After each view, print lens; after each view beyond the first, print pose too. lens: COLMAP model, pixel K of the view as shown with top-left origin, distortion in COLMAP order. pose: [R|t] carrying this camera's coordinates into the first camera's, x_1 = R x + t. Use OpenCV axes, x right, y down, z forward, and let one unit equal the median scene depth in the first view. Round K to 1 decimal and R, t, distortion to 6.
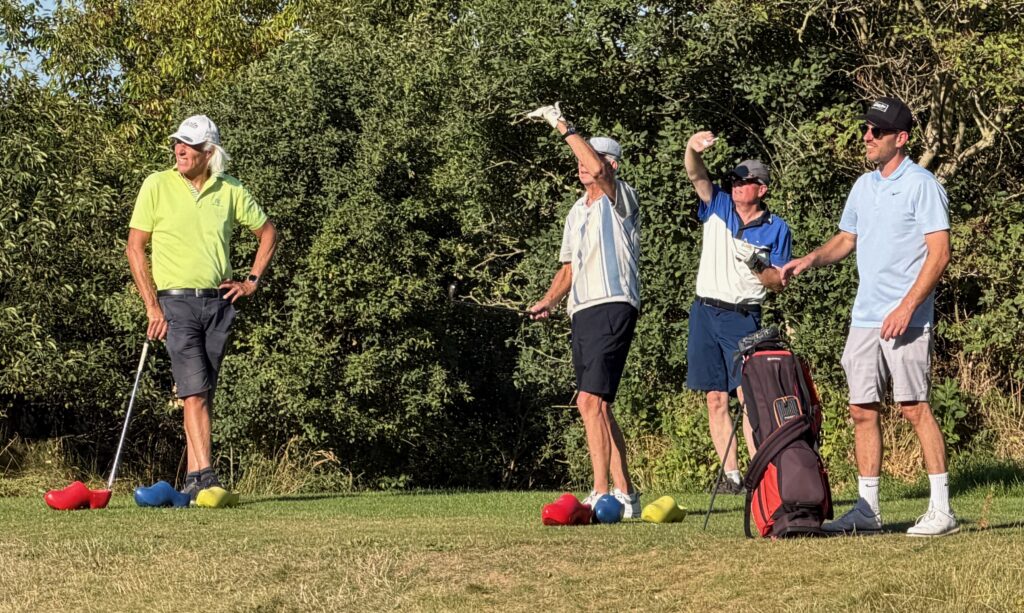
lens RADIAL K [[4716.8, 0, 521.4], [0, 4716.8, 304.7], [0, 0, 1]] dist [0.185178, 0.000000]
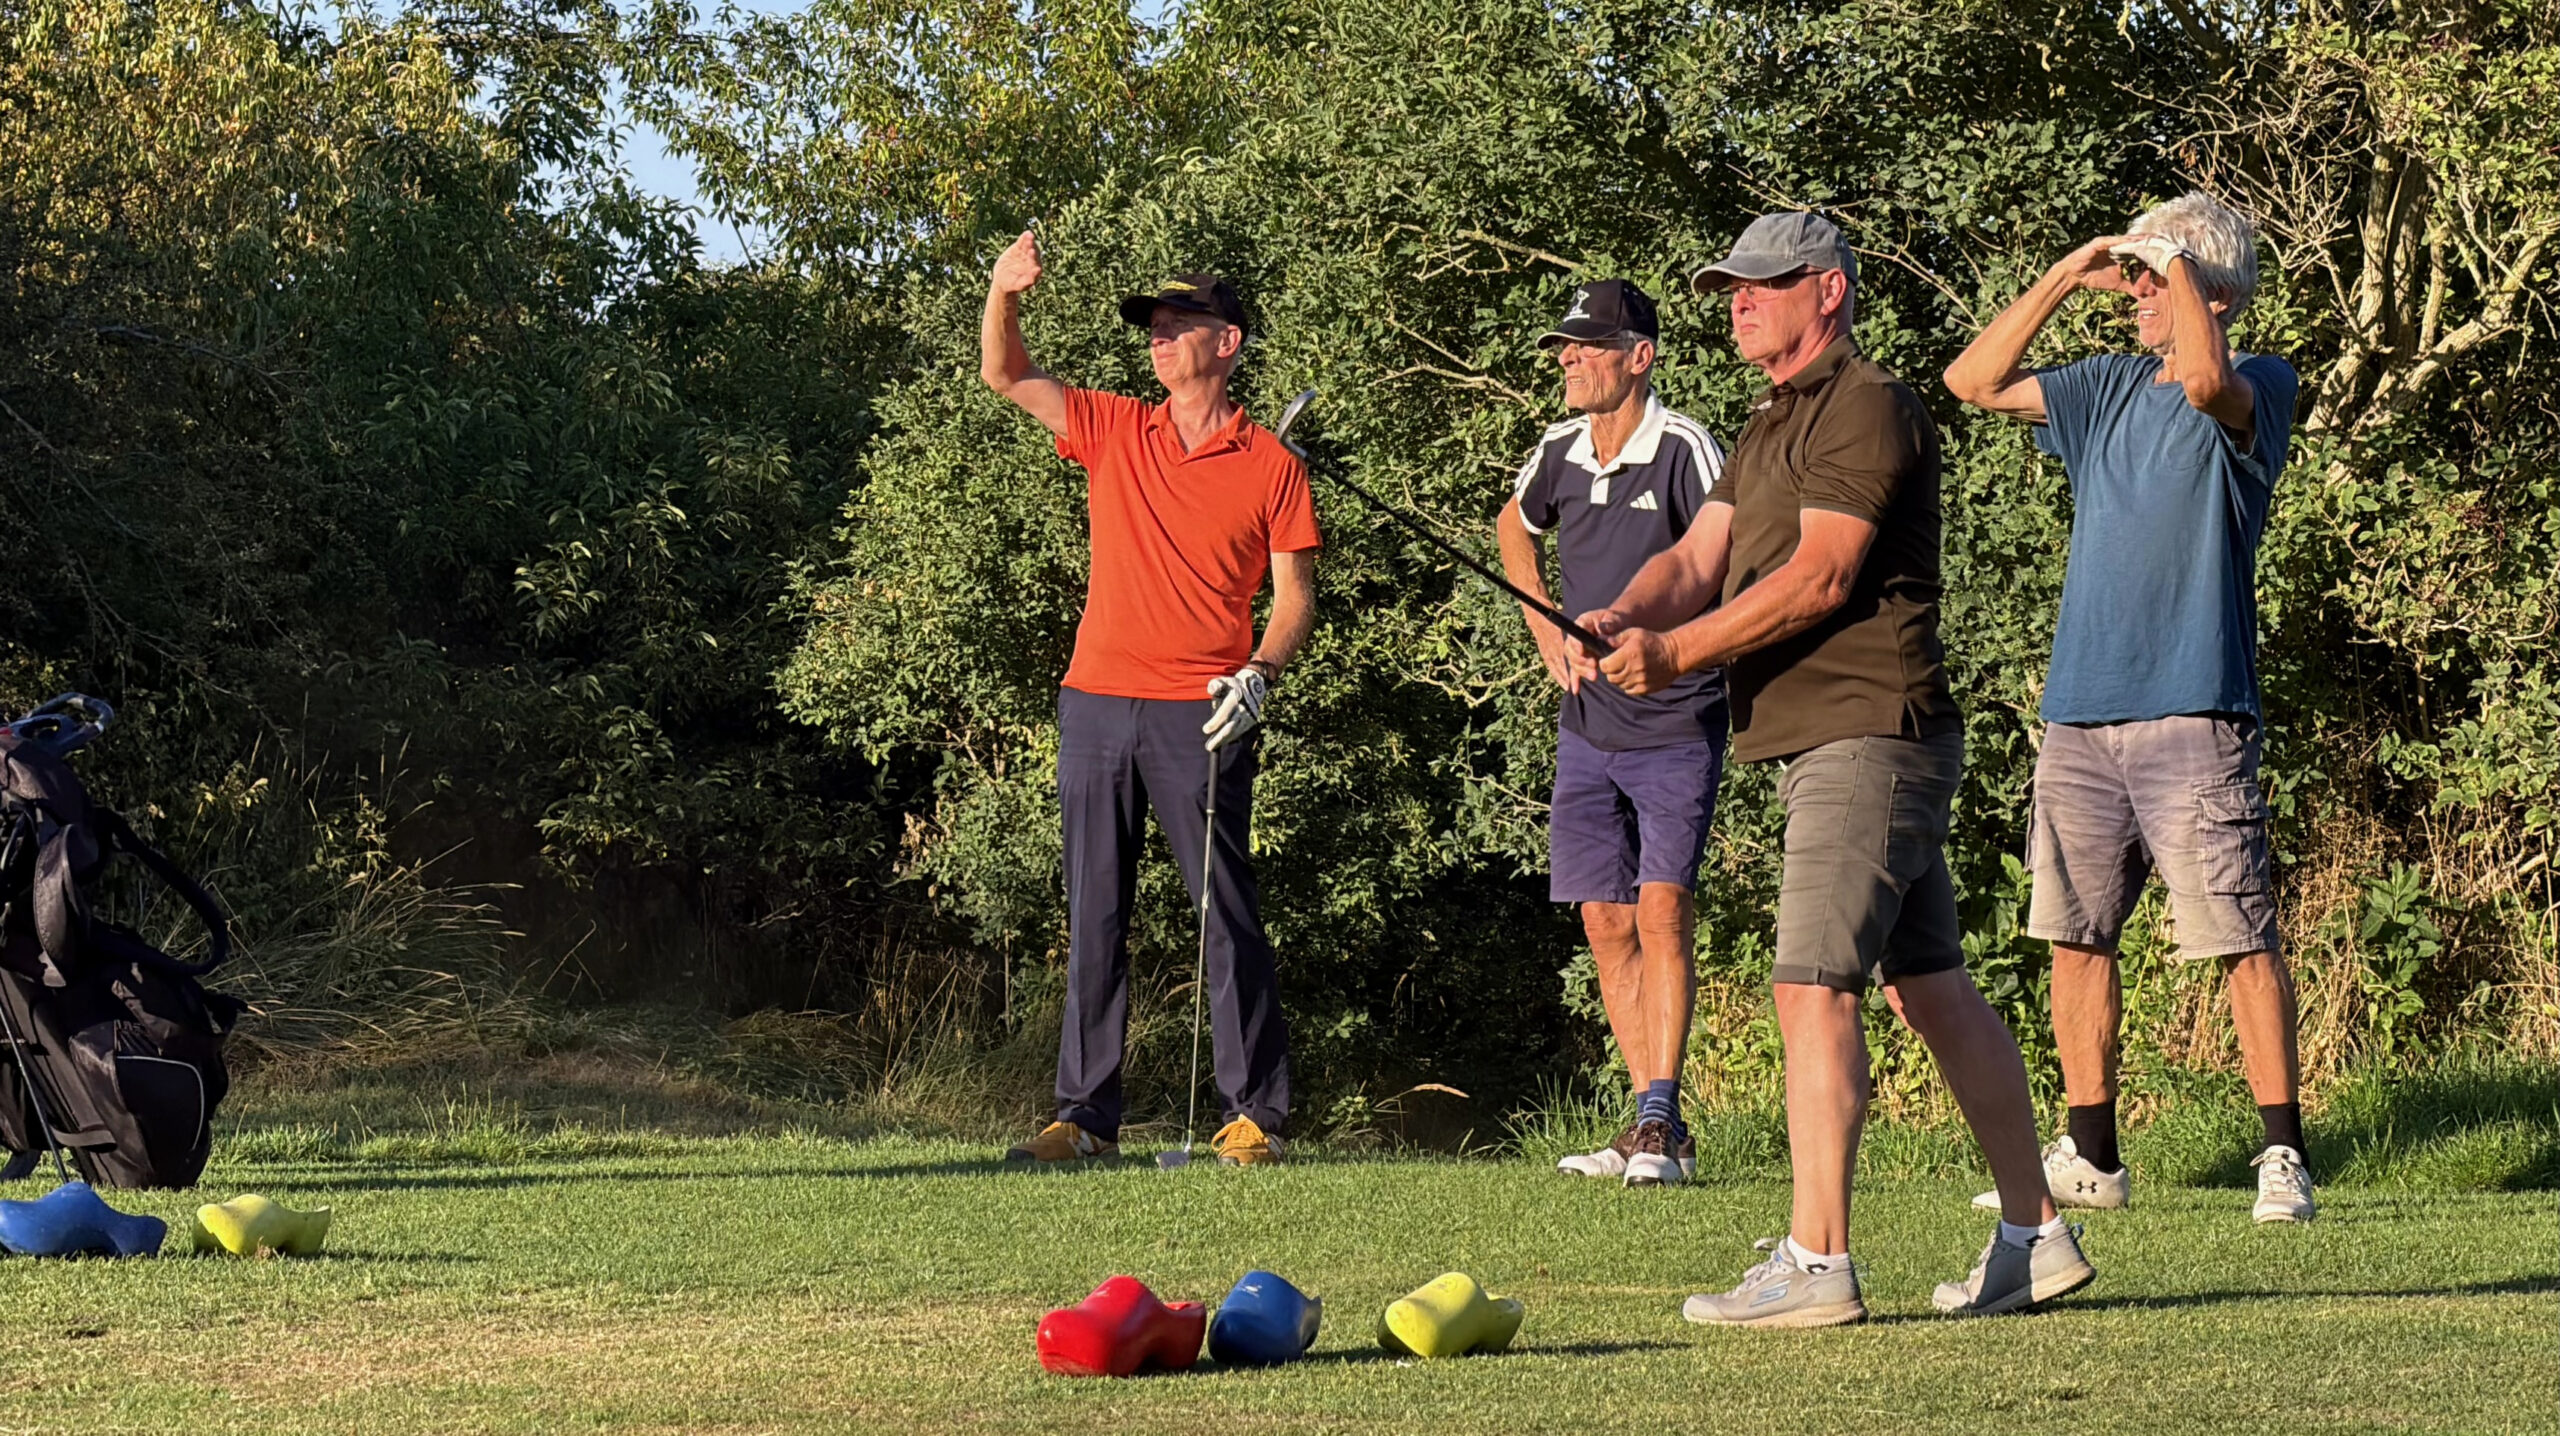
lens RADIAL K [[7148.7, 0, 1240.4], [0, 7148.7, 612.0], [0, 0, 1]] dist [0.139655, 0.000000]
pose [[0.996448, 0.009520, -0.083668, 0.036018], [-0.010226, 0.999916, -0.008016, -0.001121], [0.083585, 0.008843, 0.996461, 0.308116]]
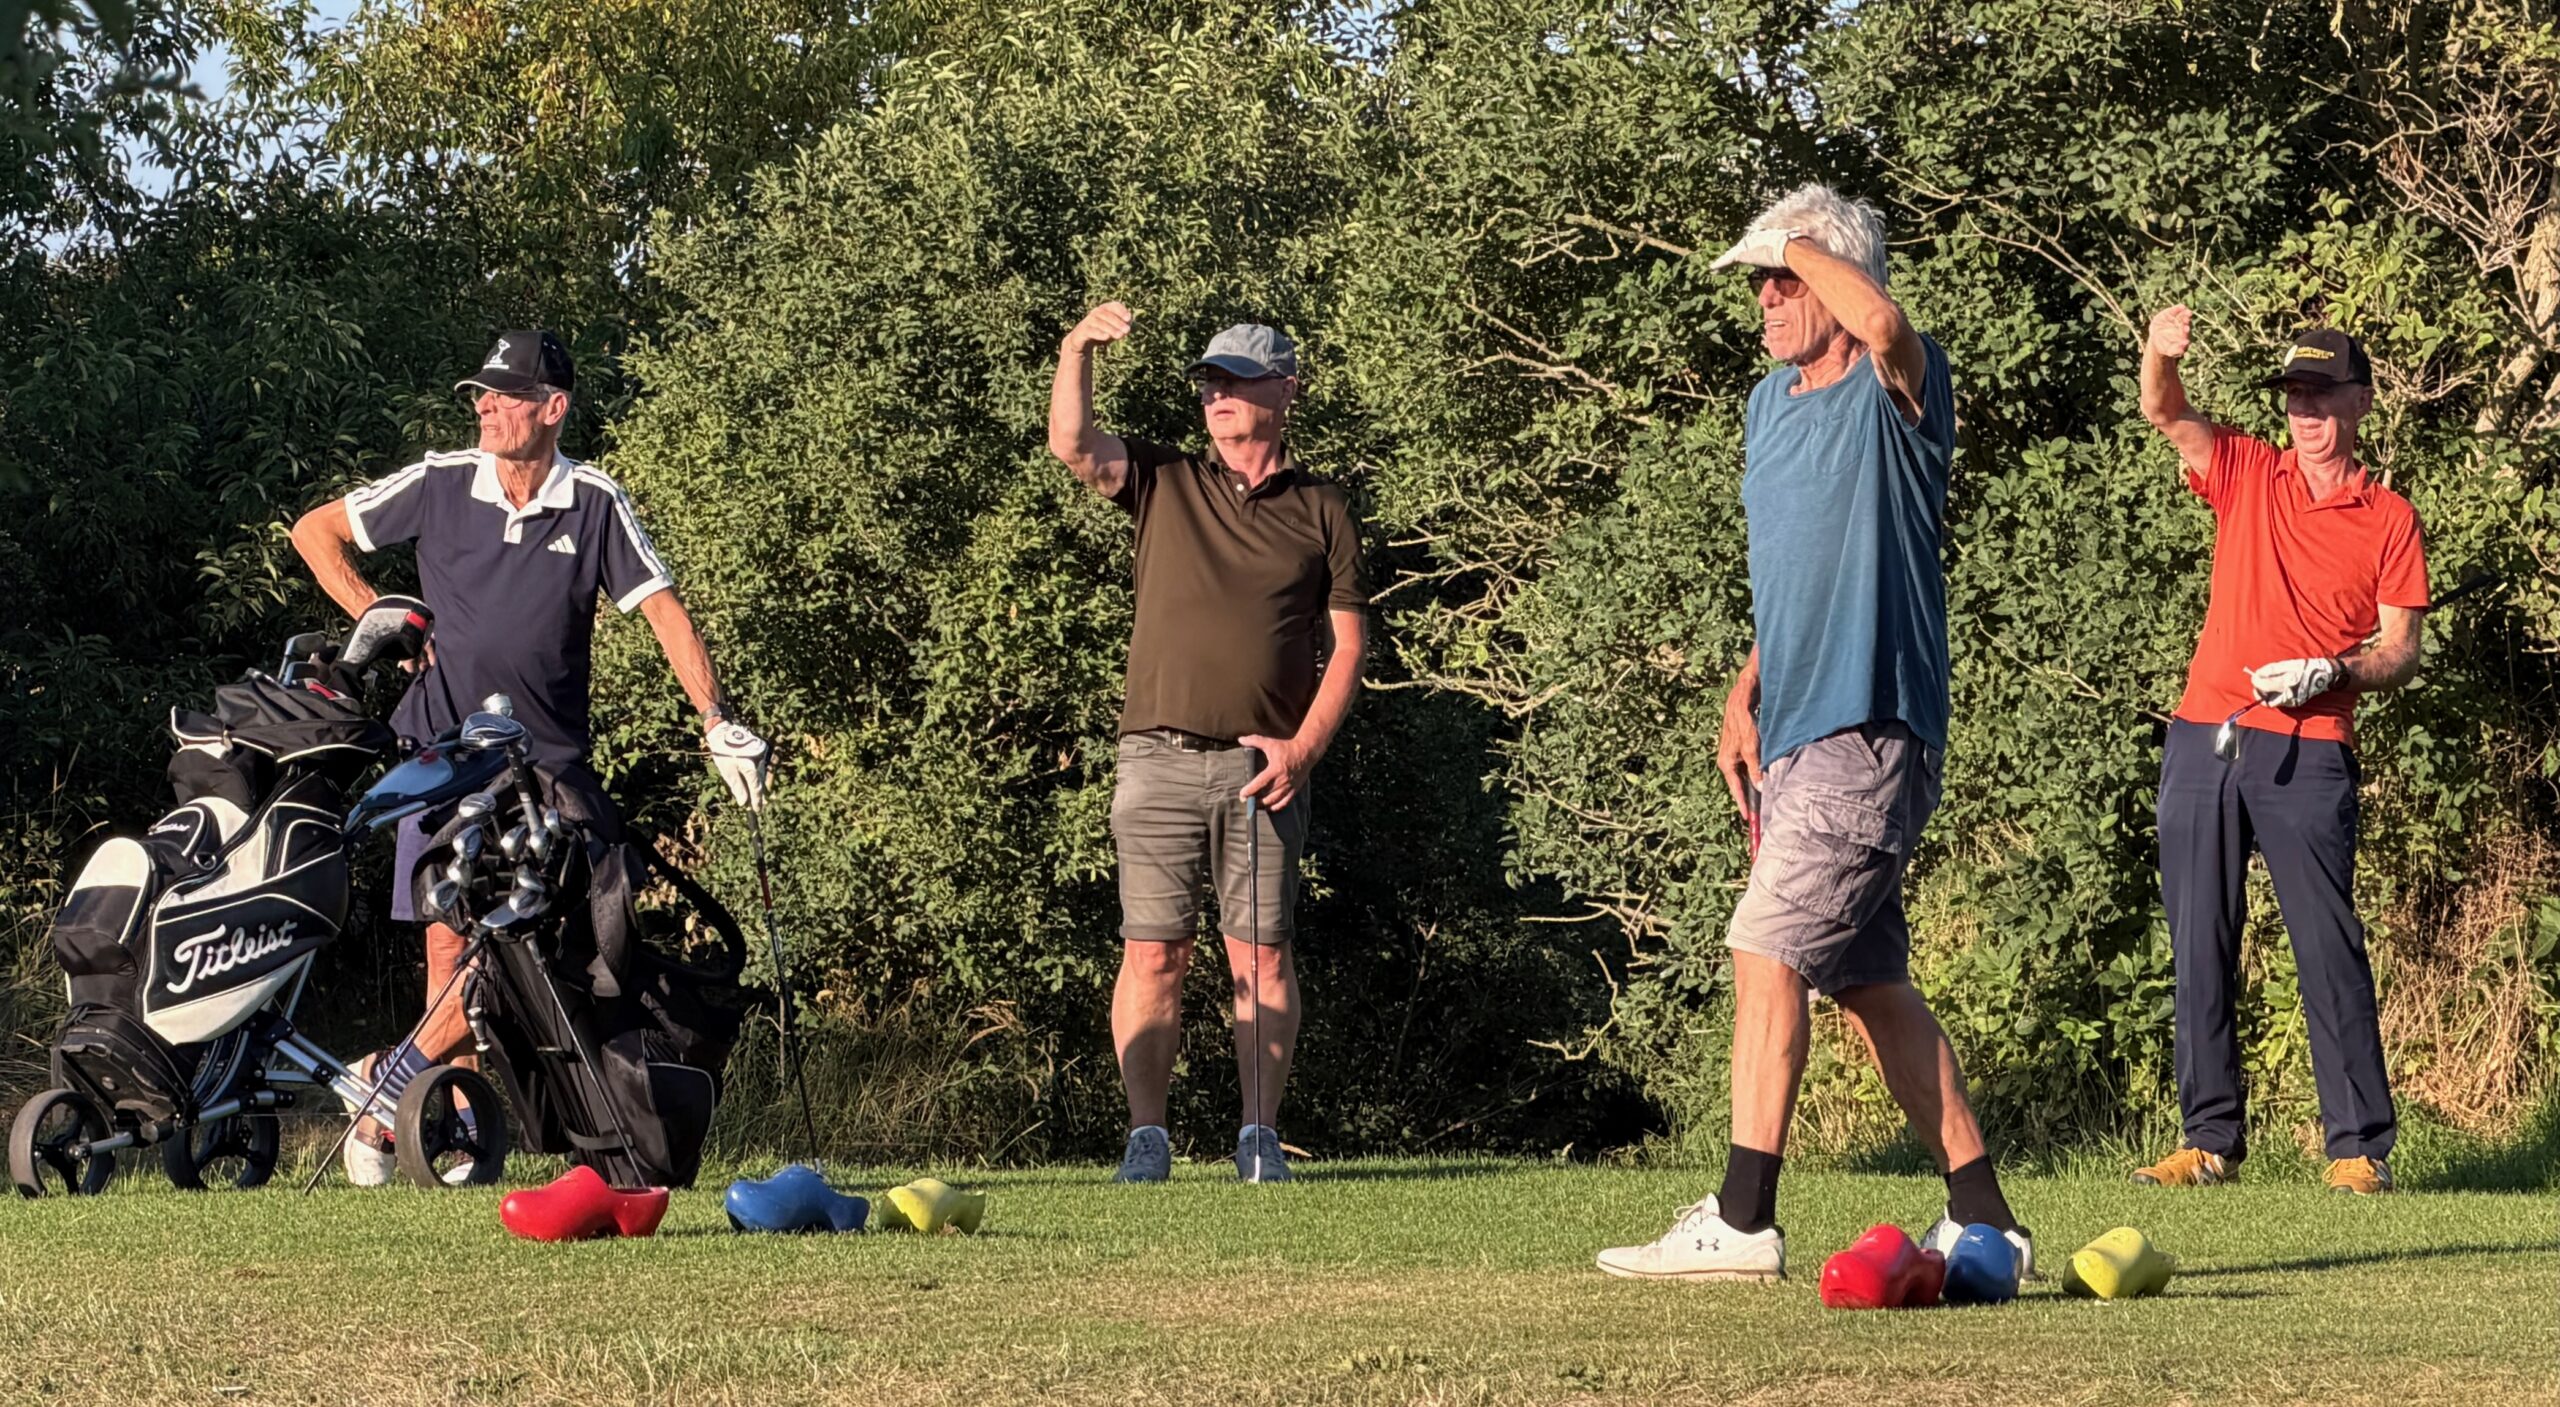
lens RADIAL K [[9586.2, 0, 1257.4], [0, 9586.2, 711.7], [0, 0, 1]] dist [0.110659, 0.000000]
pose [[0.999949, 0.009474, 0.003452, -0.026674], [-0.009495, 0.999935, 0.006263, -0.003390], [-0.003393, -0.006296, 0.999974, 0.136771]]
